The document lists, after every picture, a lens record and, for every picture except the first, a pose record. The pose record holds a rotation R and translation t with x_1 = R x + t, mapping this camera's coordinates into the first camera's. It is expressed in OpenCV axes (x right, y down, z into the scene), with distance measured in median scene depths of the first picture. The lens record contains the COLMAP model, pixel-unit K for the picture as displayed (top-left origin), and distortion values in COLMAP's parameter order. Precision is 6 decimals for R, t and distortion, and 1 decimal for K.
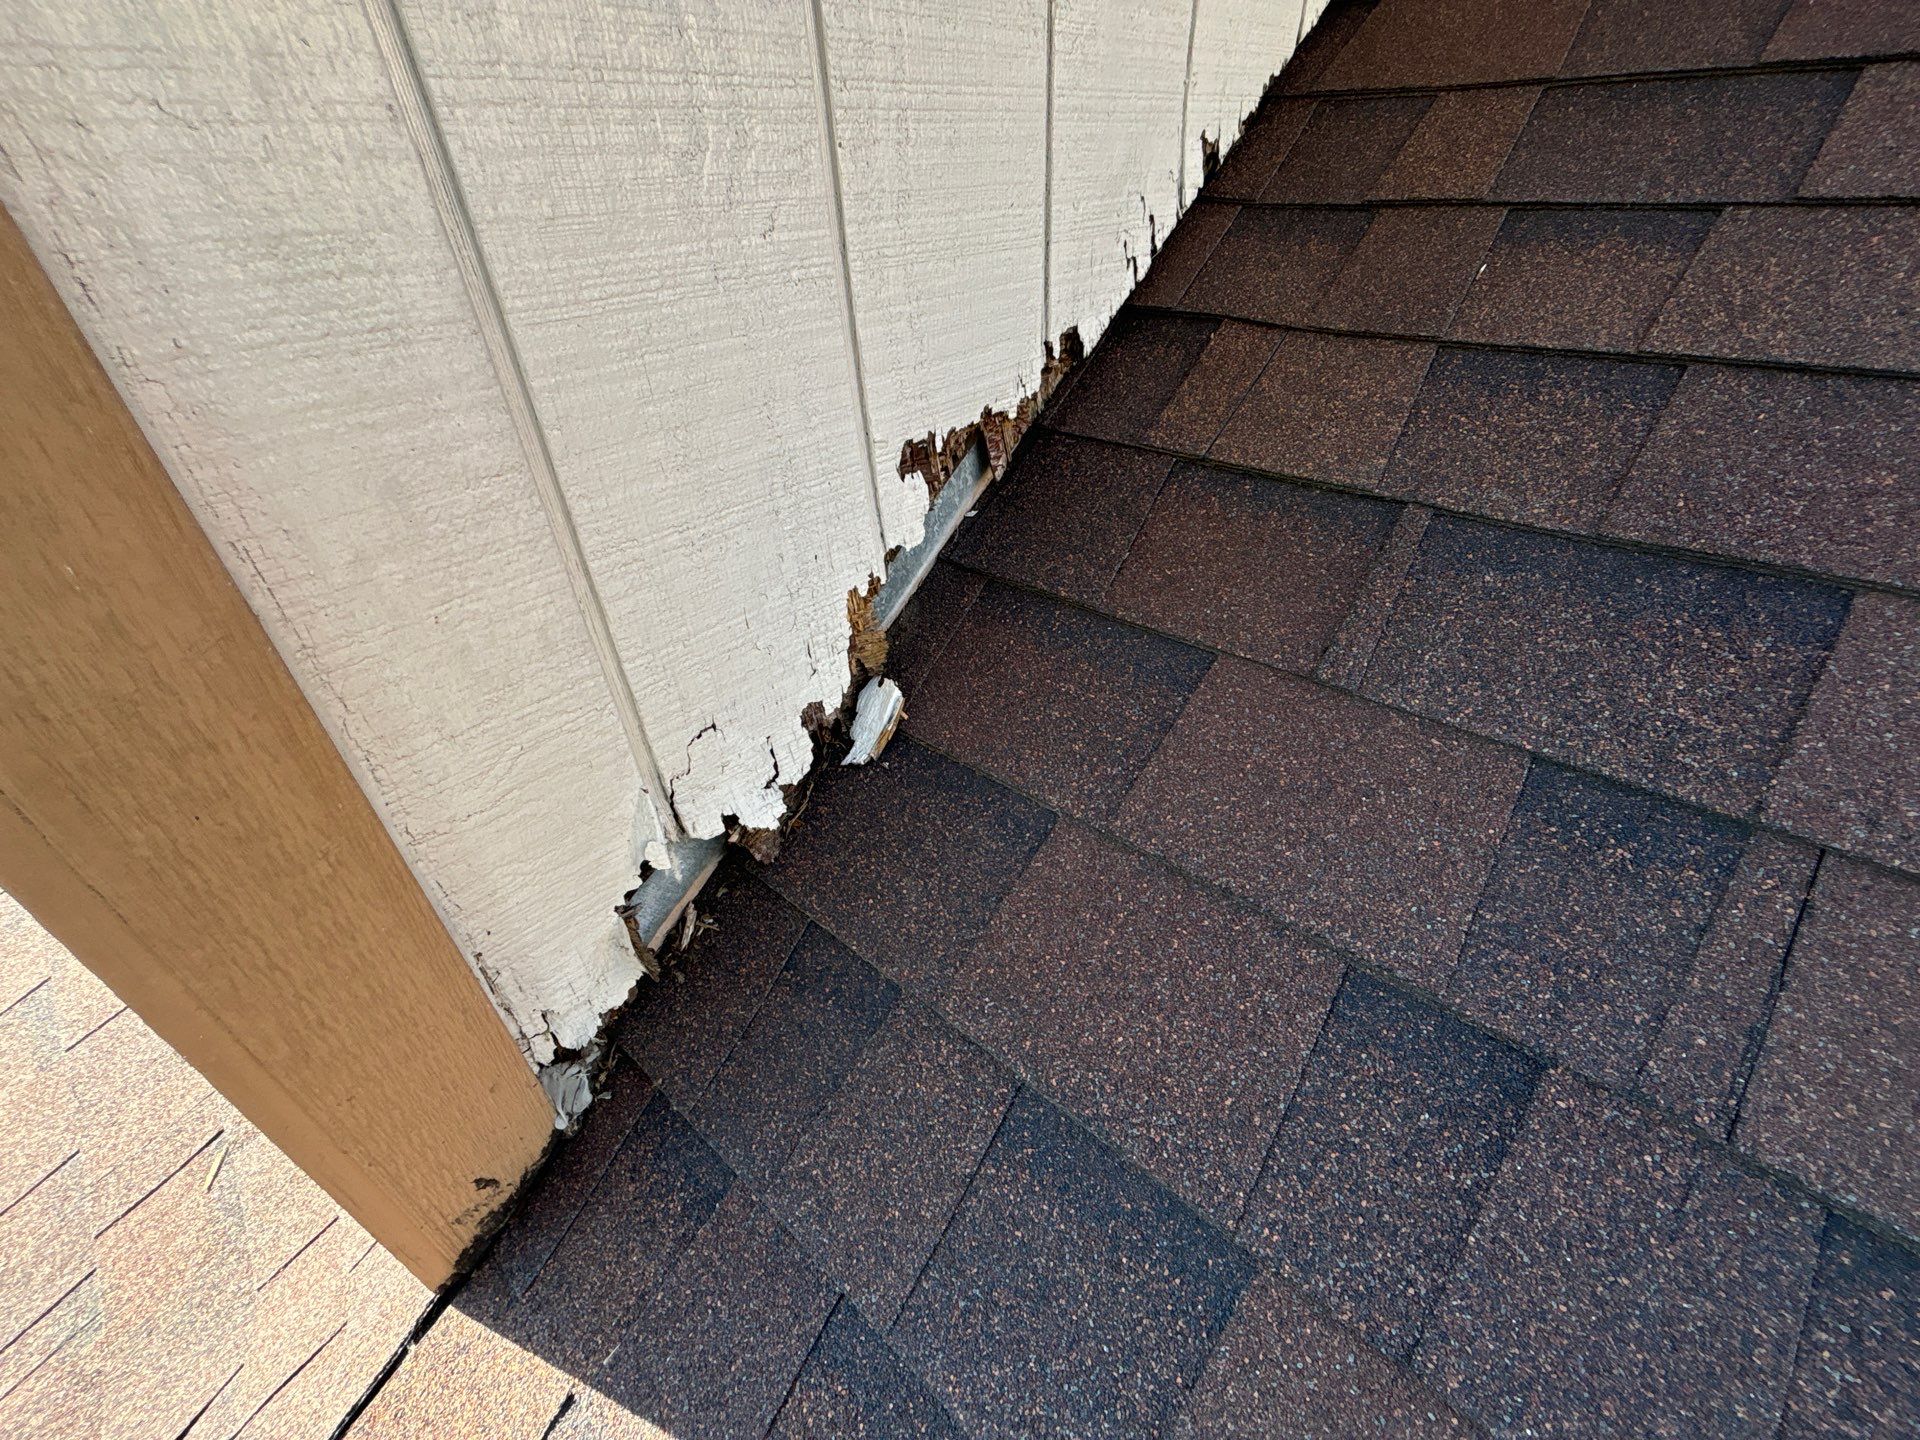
lens RADIAL K [[770.3, 0, 947.9], [0, 770.3, 715.3], [0, 0, 1]] dist [0.004528, 0.000382]
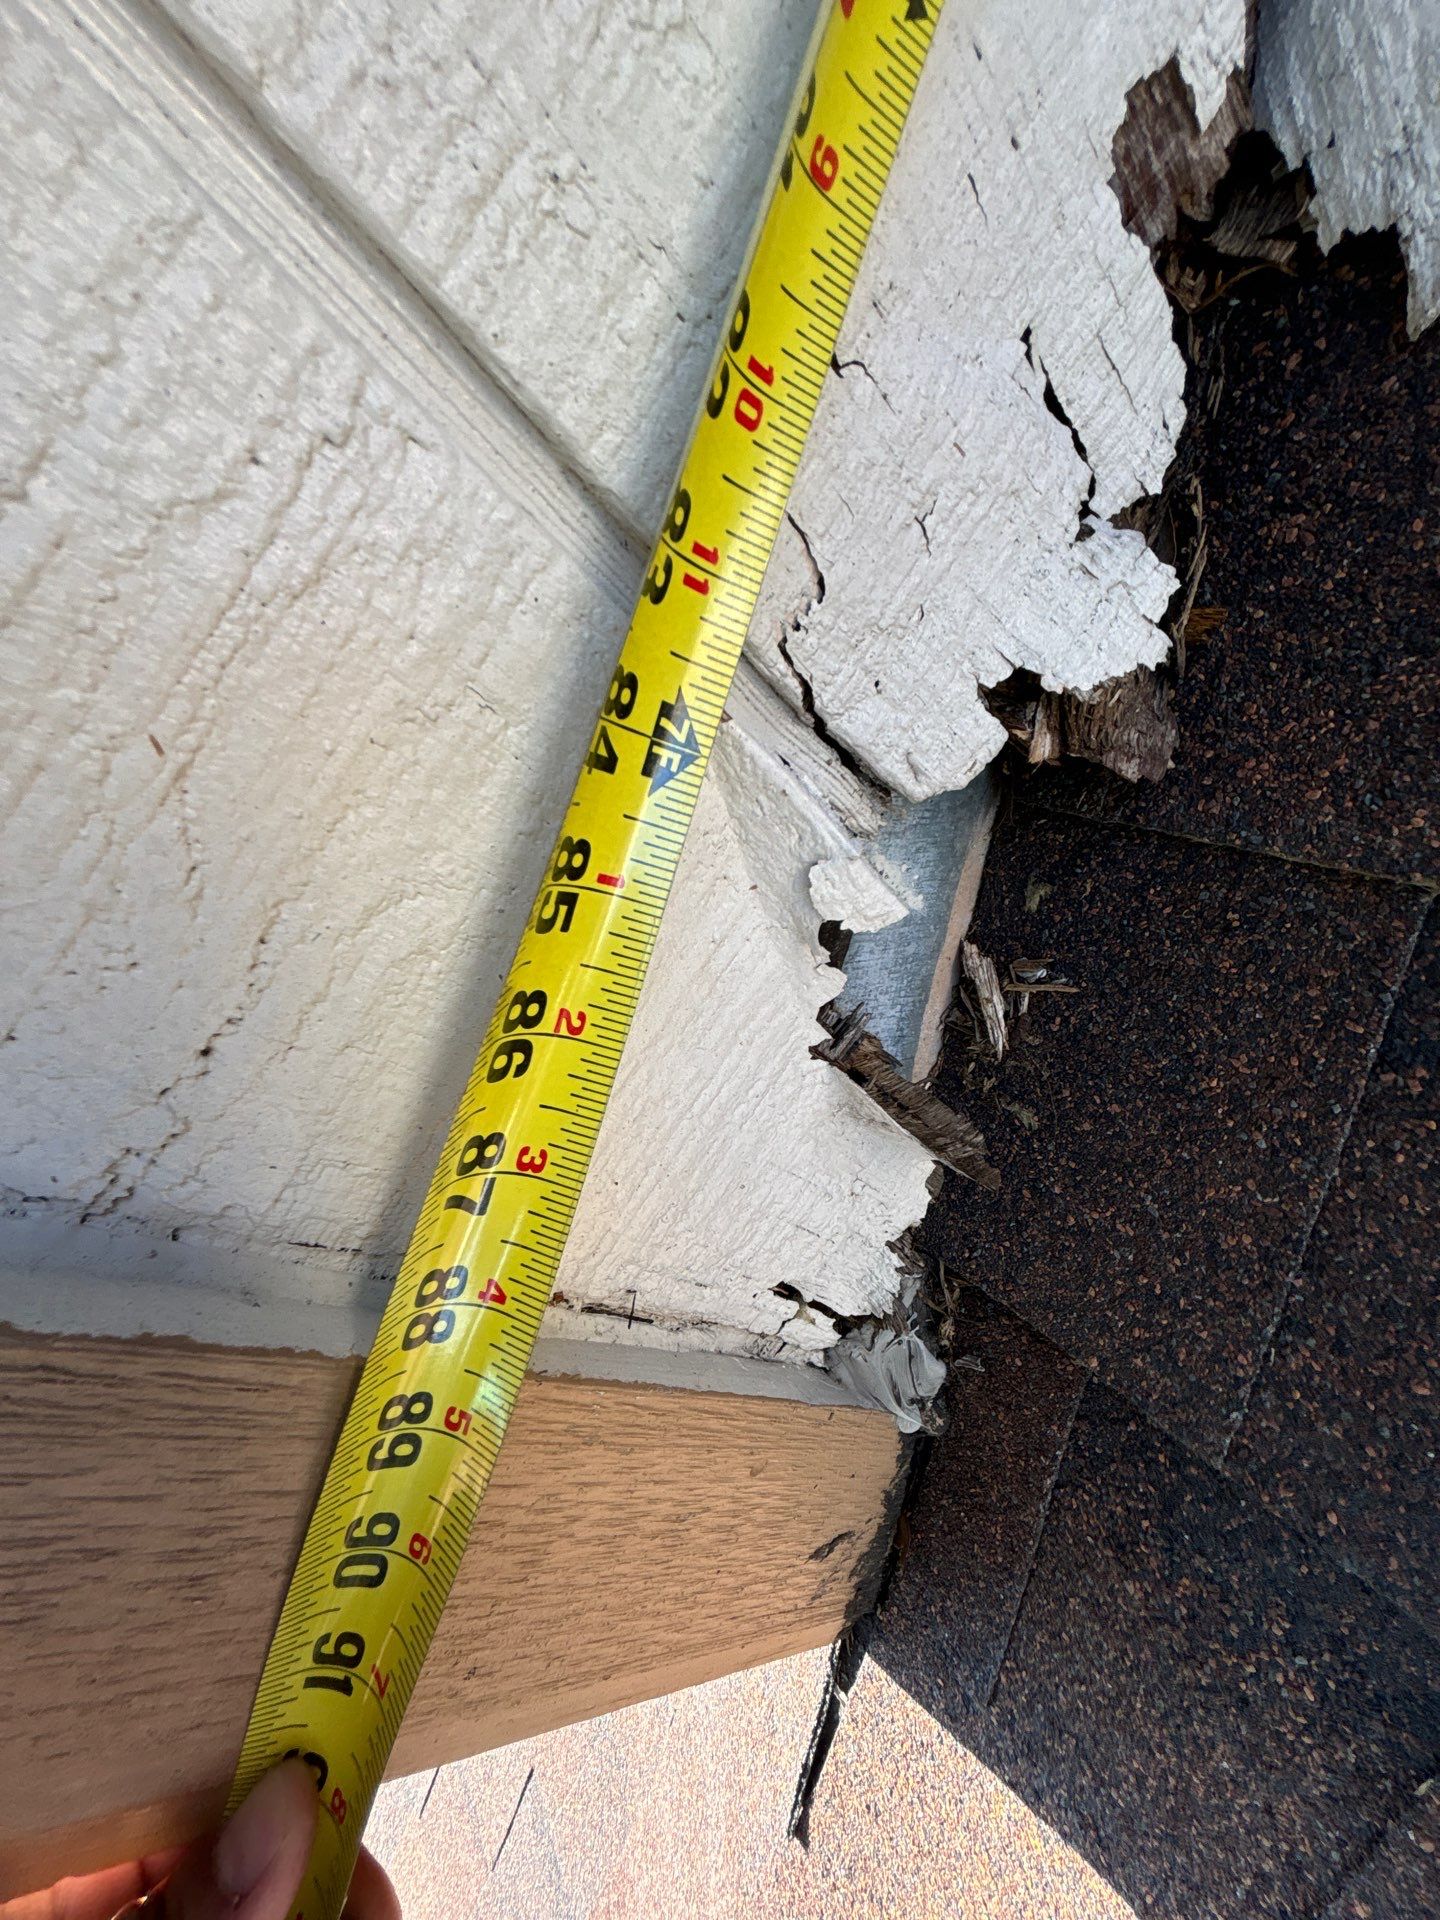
lens RADIAL K [[770.3, 0, 720.0], [0, 770.3, 960.0], [0, 0, 1]] dist [0.004528, 0.000382]
pose [[0.799371, -0.294110, -0.523933, -0.251909], [0.469604, 0.849784, 0.239455, 0.100557], [0.374804, -0.437454, 0.817408, 0.680949]]
